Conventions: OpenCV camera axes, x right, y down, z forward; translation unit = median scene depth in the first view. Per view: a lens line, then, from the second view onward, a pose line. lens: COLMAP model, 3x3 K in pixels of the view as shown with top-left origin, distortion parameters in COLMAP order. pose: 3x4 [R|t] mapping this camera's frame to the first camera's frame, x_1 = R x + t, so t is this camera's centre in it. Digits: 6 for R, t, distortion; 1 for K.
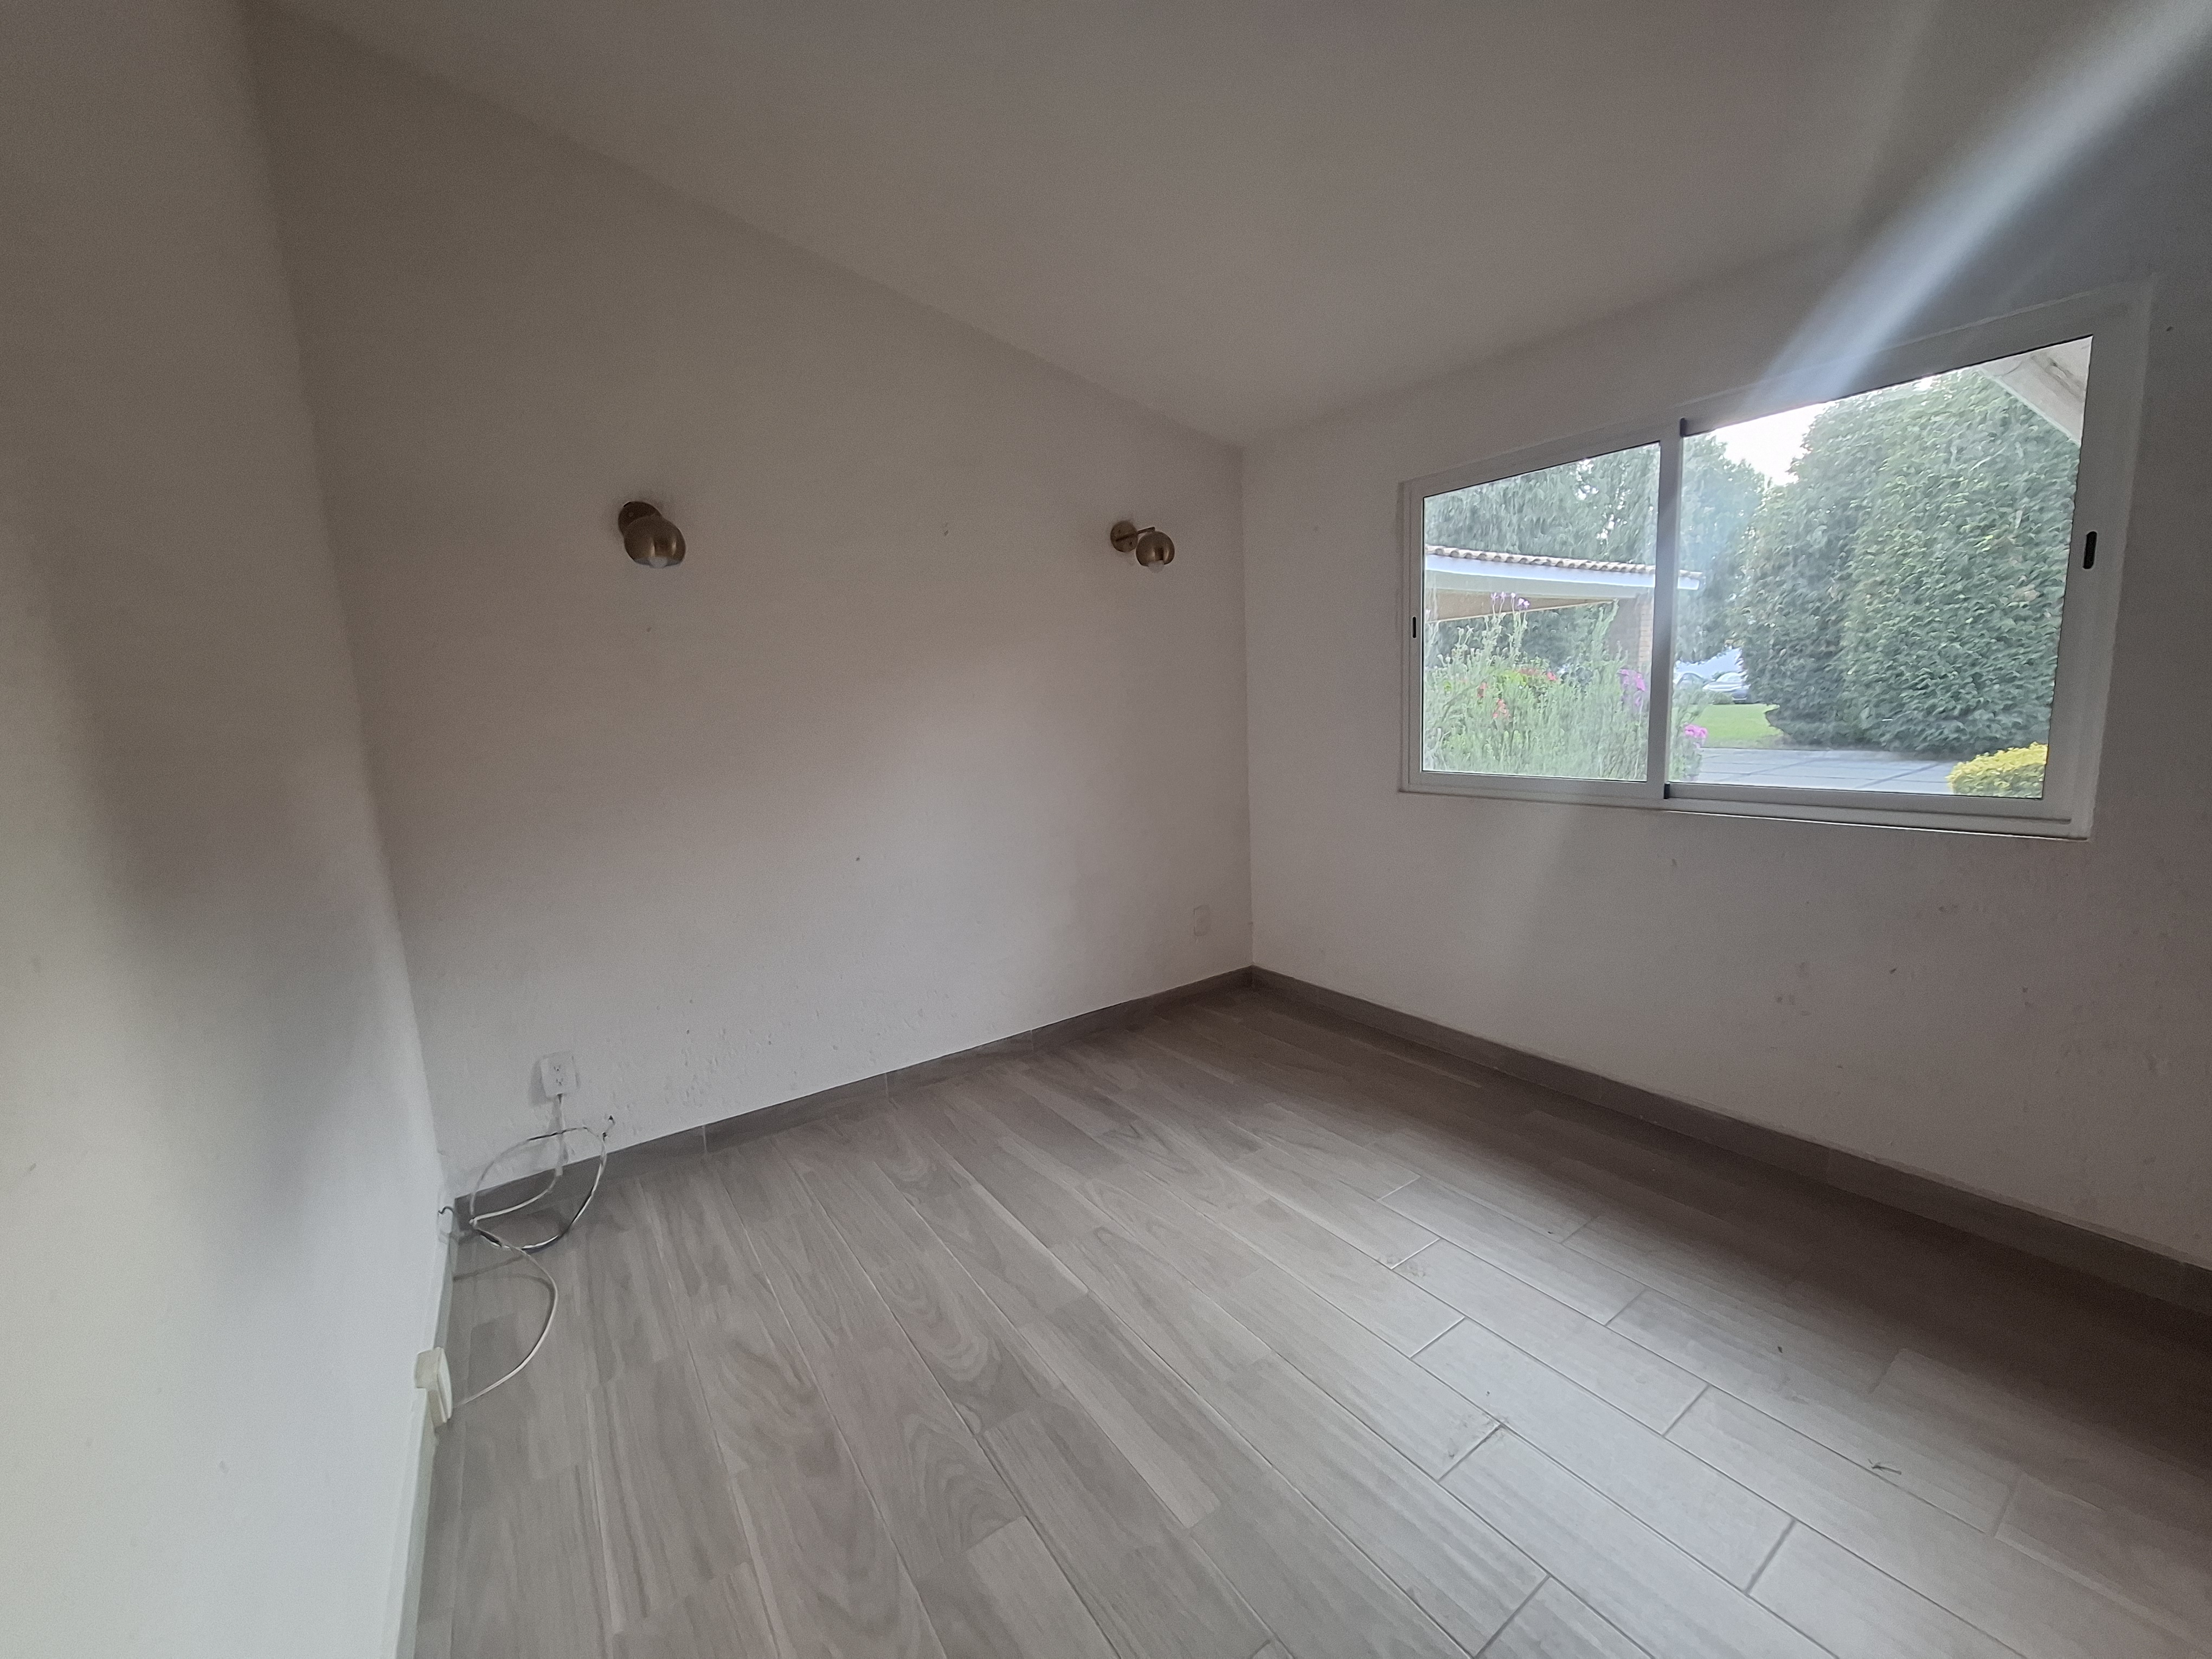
lens RADIAL K [[881.2, 0, 1109.9], [0, 881.2, 823.4], [0, 0, 1]] dist [0.010128, -0.002852]
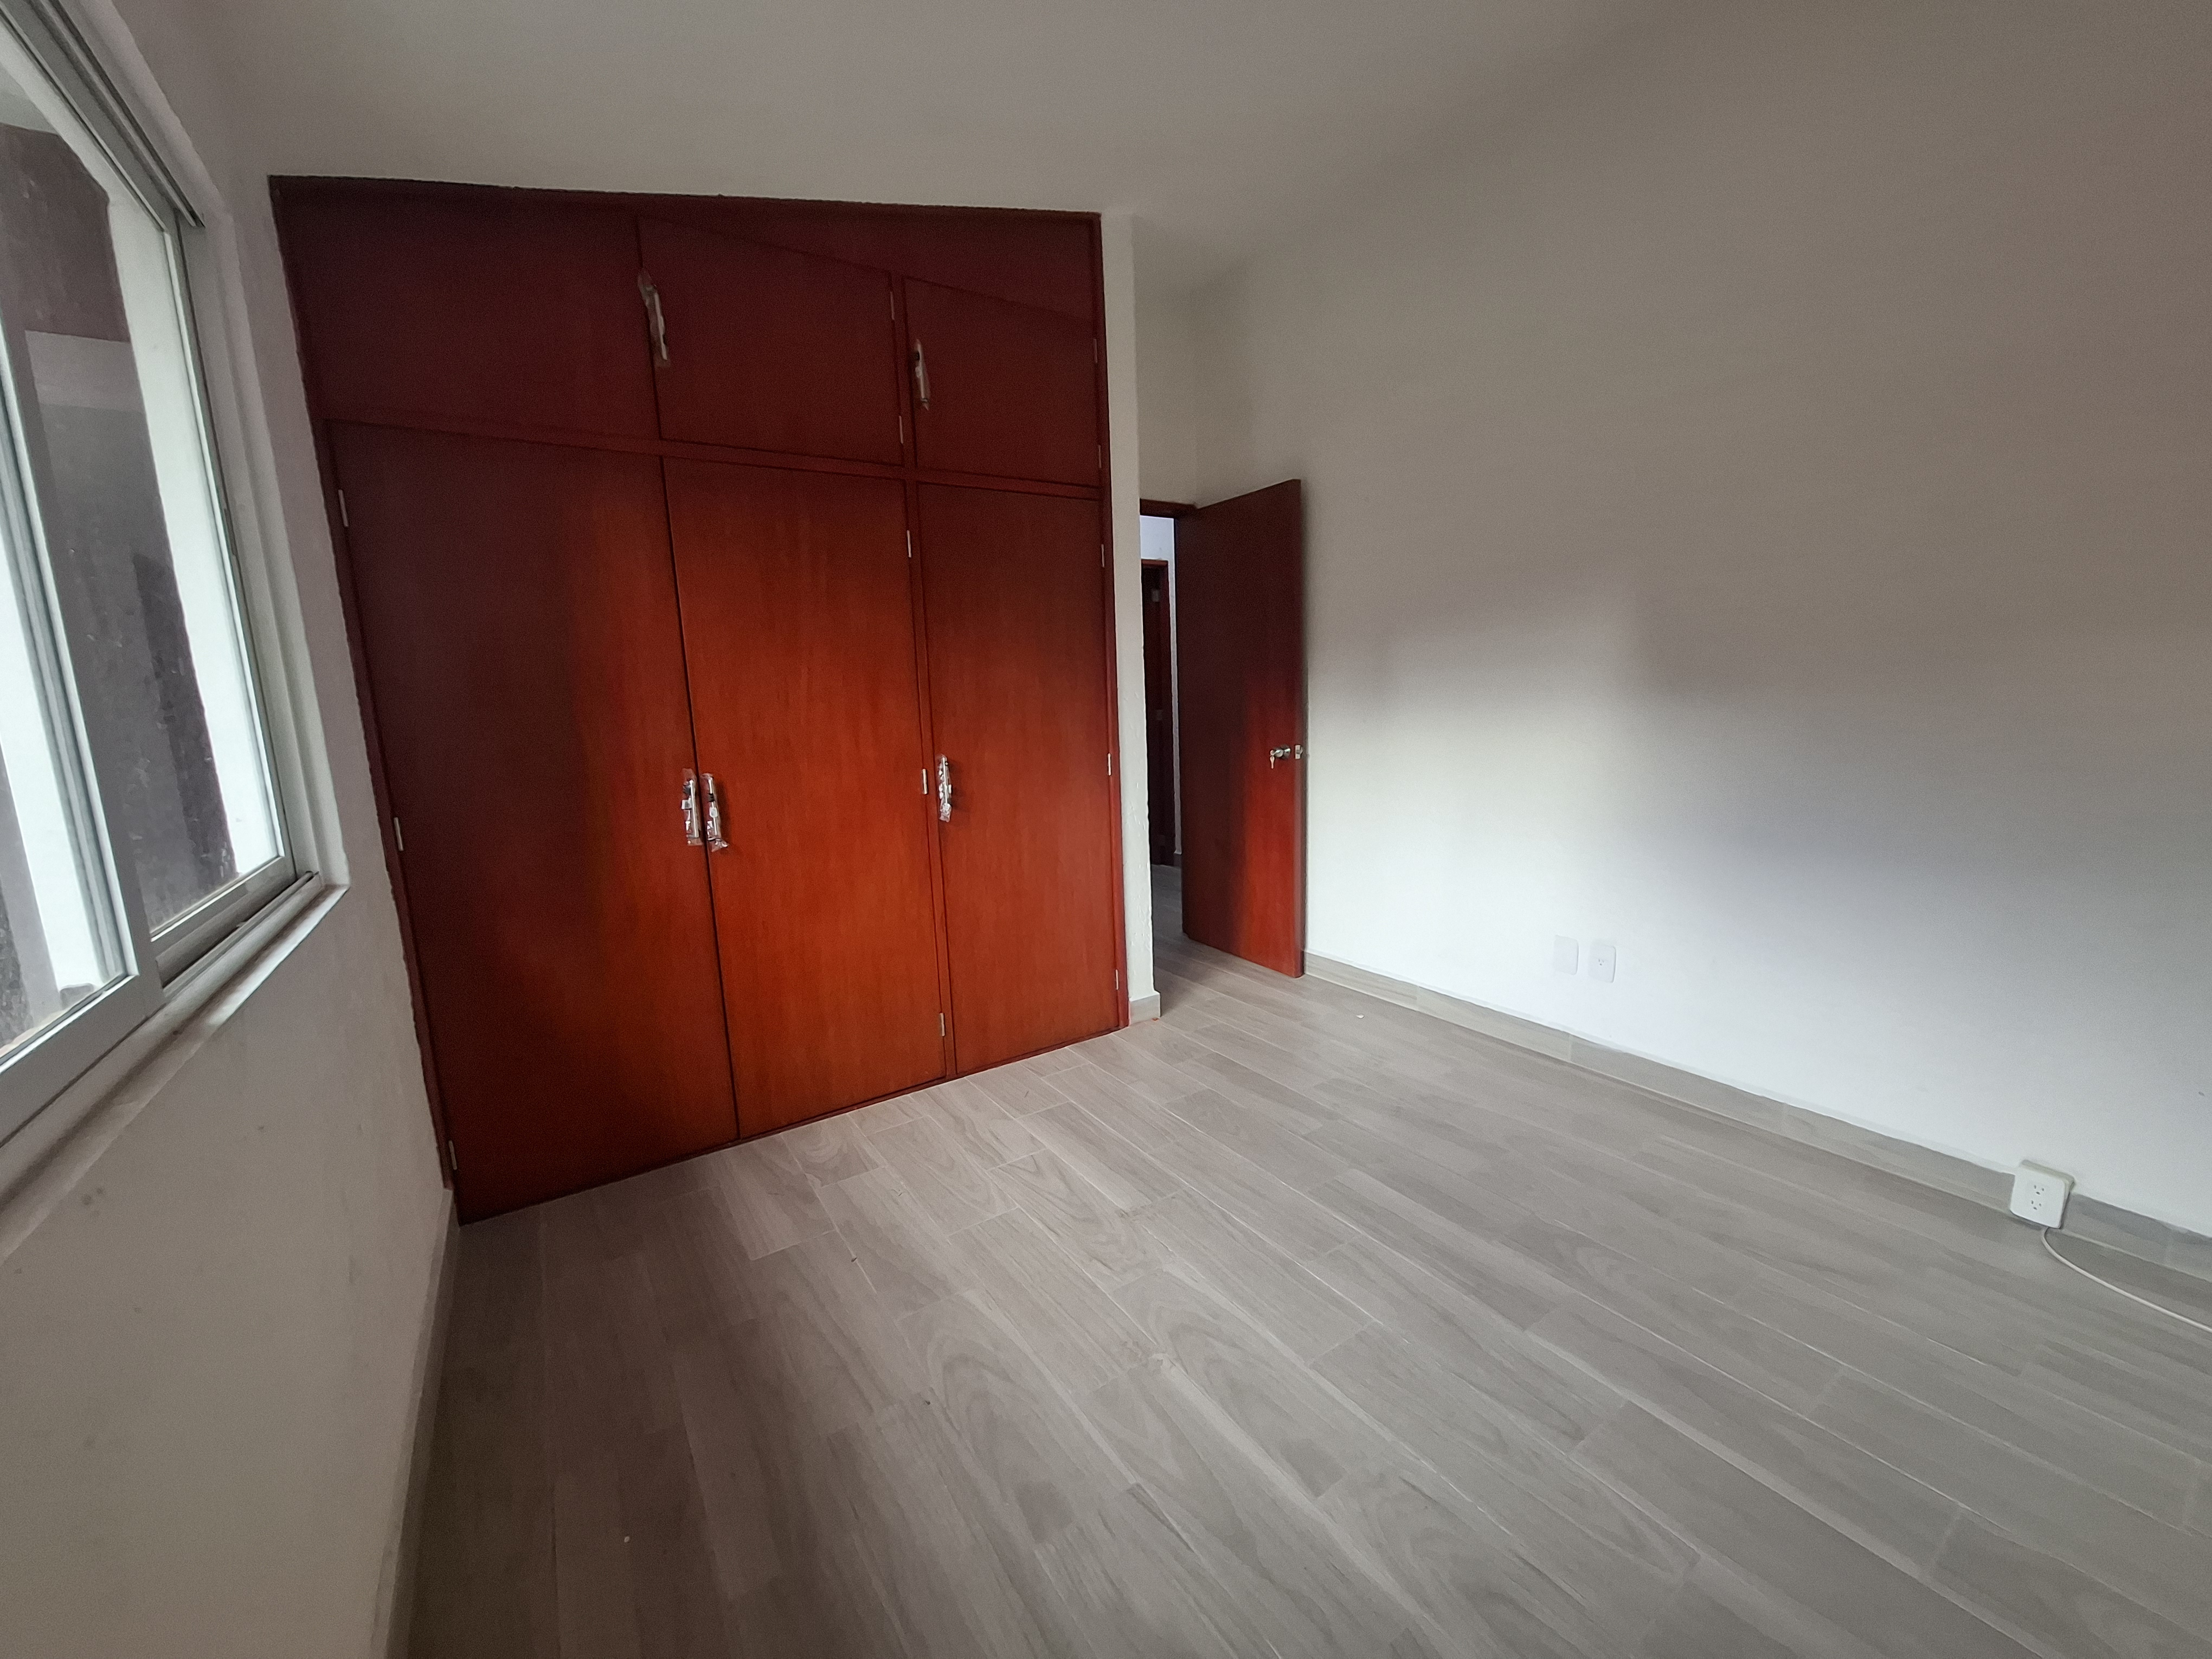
lens RADIAL K [[881.2, 0, 1109.9], [0, 881.2, 823.4], [0, 0, 1]] dist [0.010128, -0.002852]
pose [[-0.997114, 0.071448, 0.025667, 0.292324], [0.075846, 0.952239, 0.295785, -0.193002], [-0.003307, 0.296878, -0.954910, 1.552949]]
